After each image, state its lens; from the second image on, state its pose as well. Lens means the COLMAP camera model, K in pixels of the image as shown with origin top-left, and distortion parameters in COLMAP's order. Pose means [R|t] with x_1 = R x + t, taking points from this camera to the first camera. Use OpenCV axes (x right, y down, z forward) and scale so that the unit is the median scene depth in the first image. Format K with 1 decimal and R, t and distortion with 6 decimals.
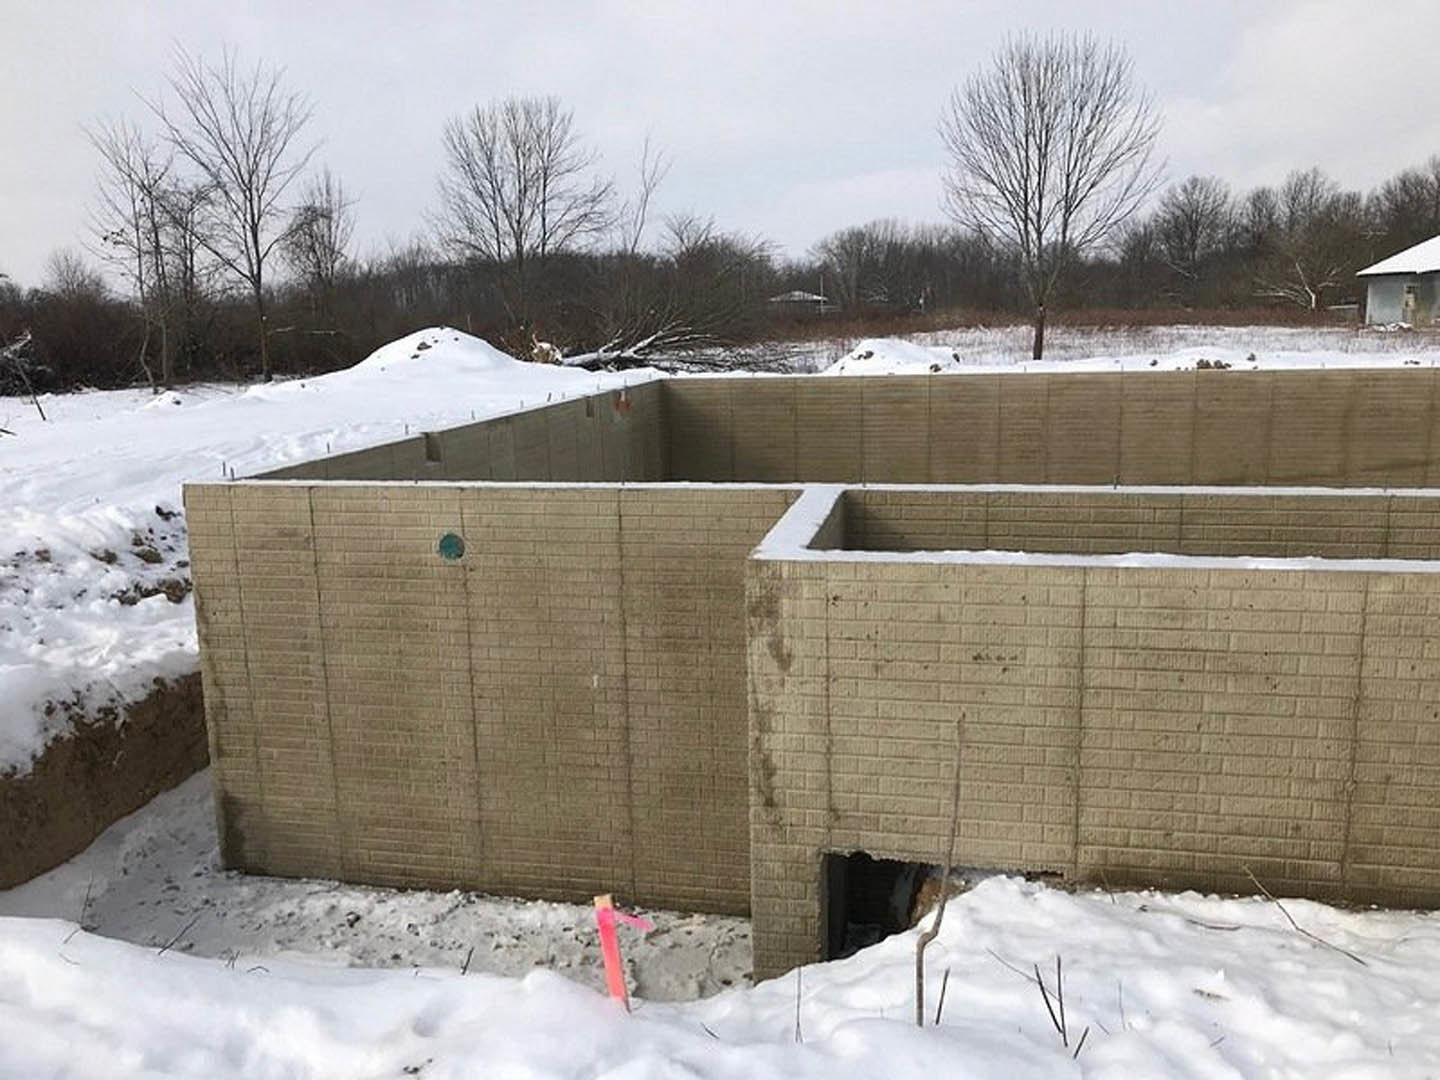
lens RADIAL K [[1205.1, 0, 720.0], [0, 1205.1, 540.0], [0, 0, 1]] dist [0.030114, -0.004944]
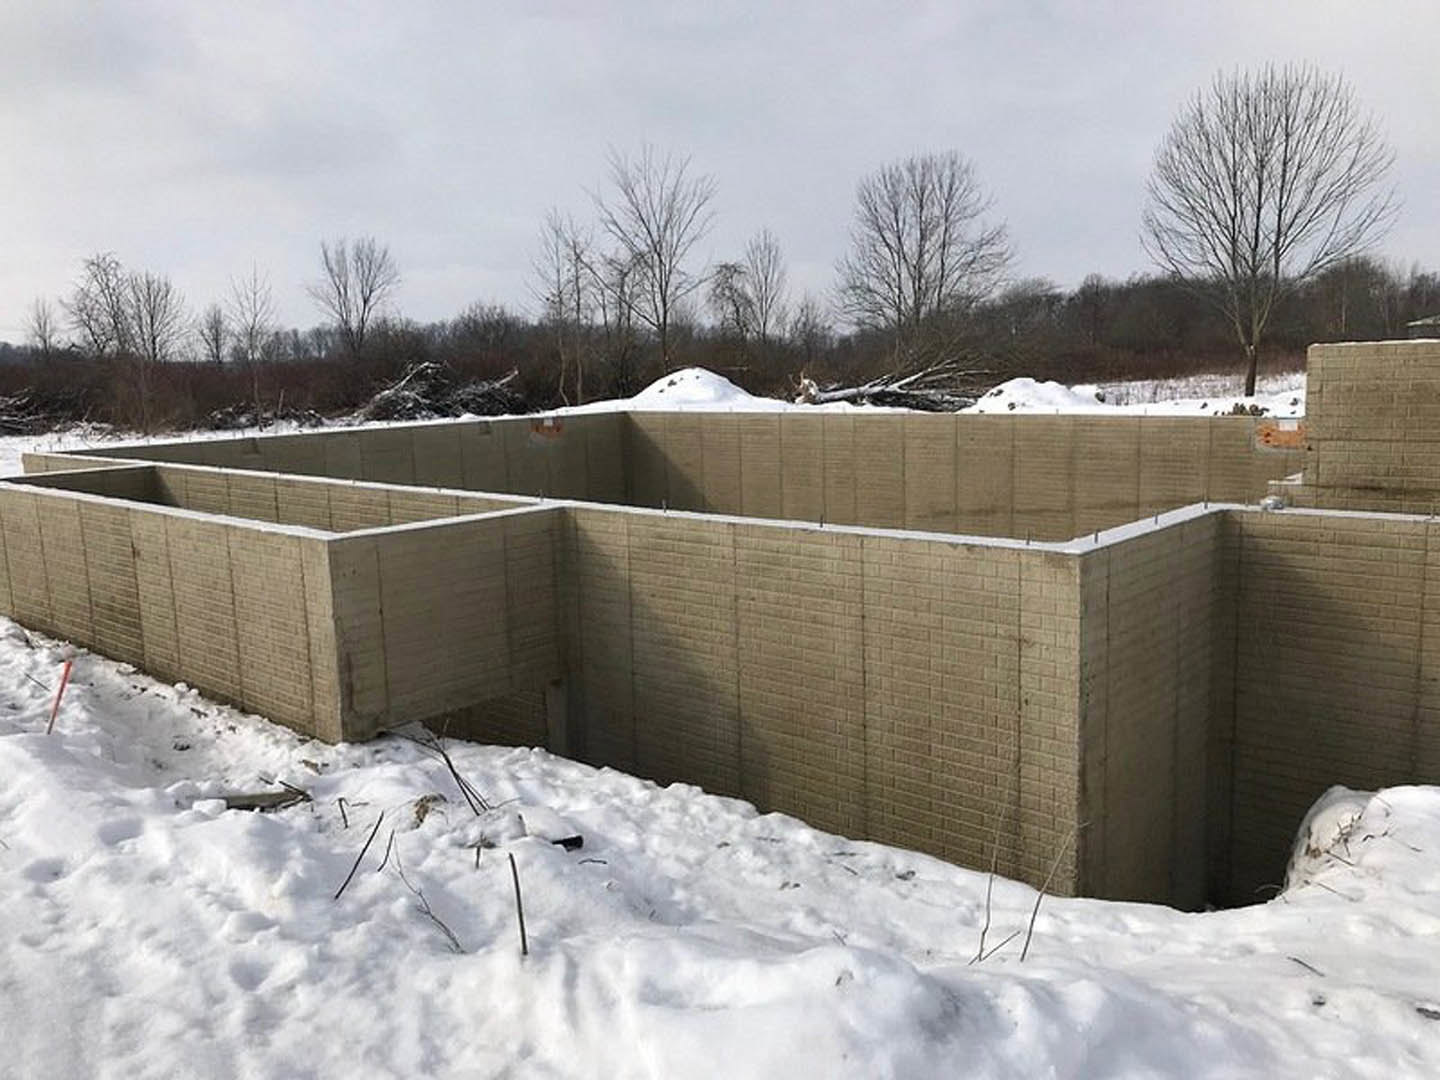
lens RADIAL K [[1205.1, 0, 720.0], [0, 1205.1, 540.0], [0, 0, 1]] dist [0.030114, -0.004944]
pose [[0.868132, 0.072125, -0.491064, 0.350513], [-0.083566, 0.996501, -0.001372, 0.000551], [0.489247, 0.042227, 0.871122, -0.050763]]
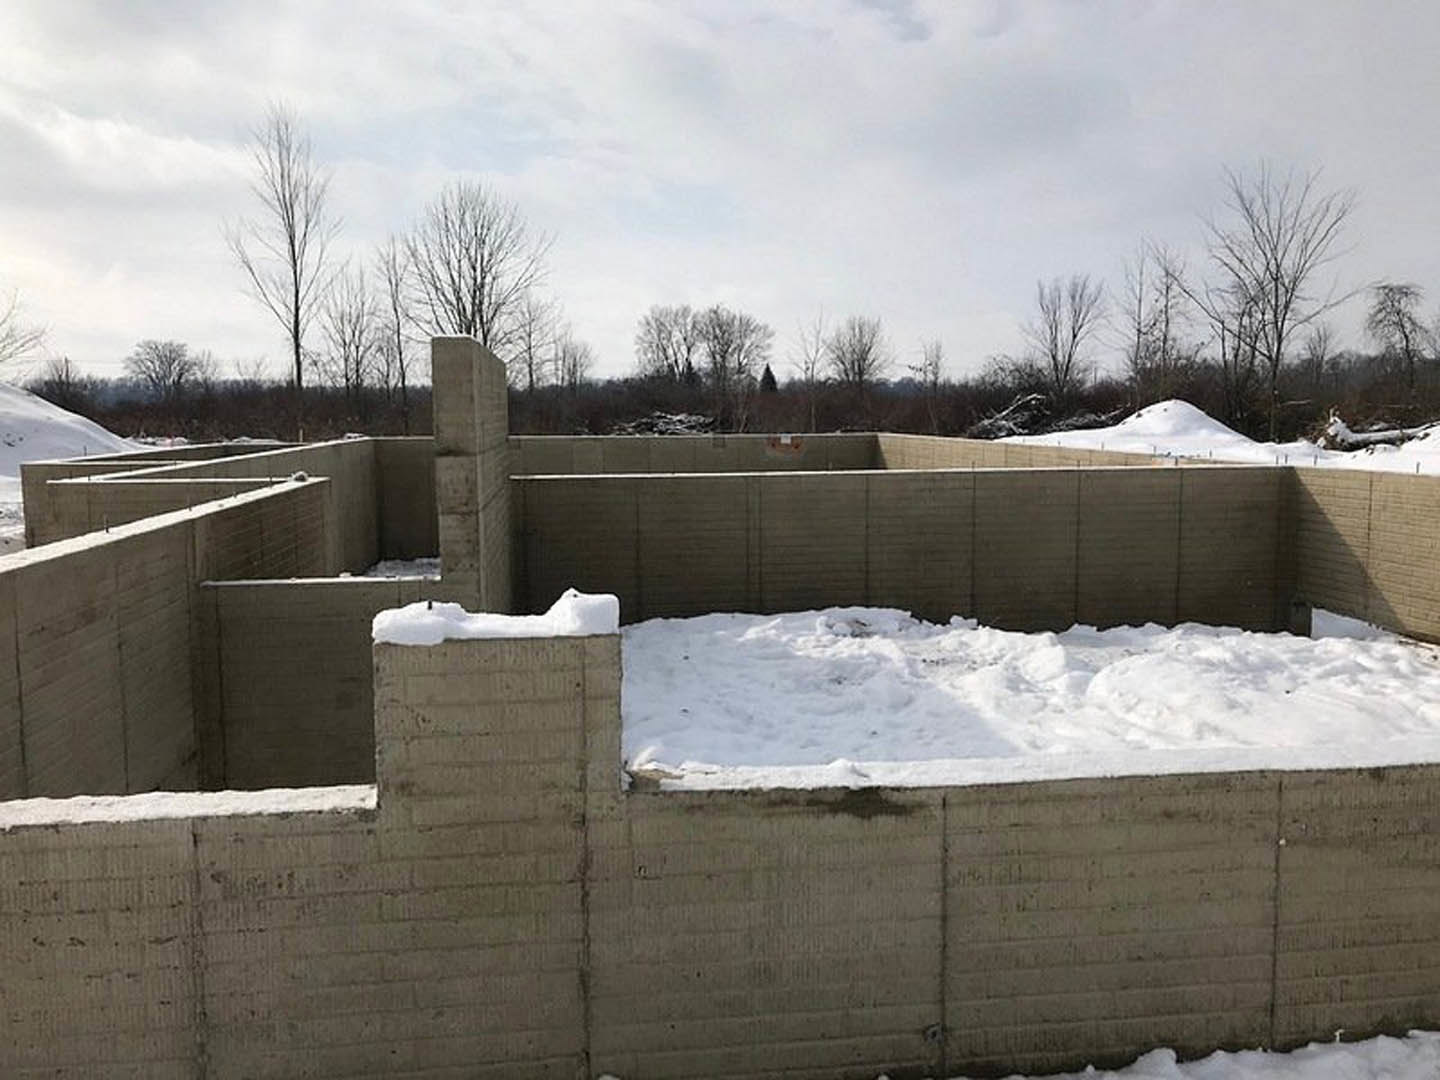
lens RADIAL K [[1205.1, 0, 720.0], [0, 1205.1, 540.0], [0, 0, 1]] dist [0.030114, -0.004944]
pose [[0.329219, 0.122303, -0.936299, 0.628594], [-0.177278, 0.981950, 0.065932, -0.037742], [0.927463, 0.144279, 0.344958, 0.187421]]
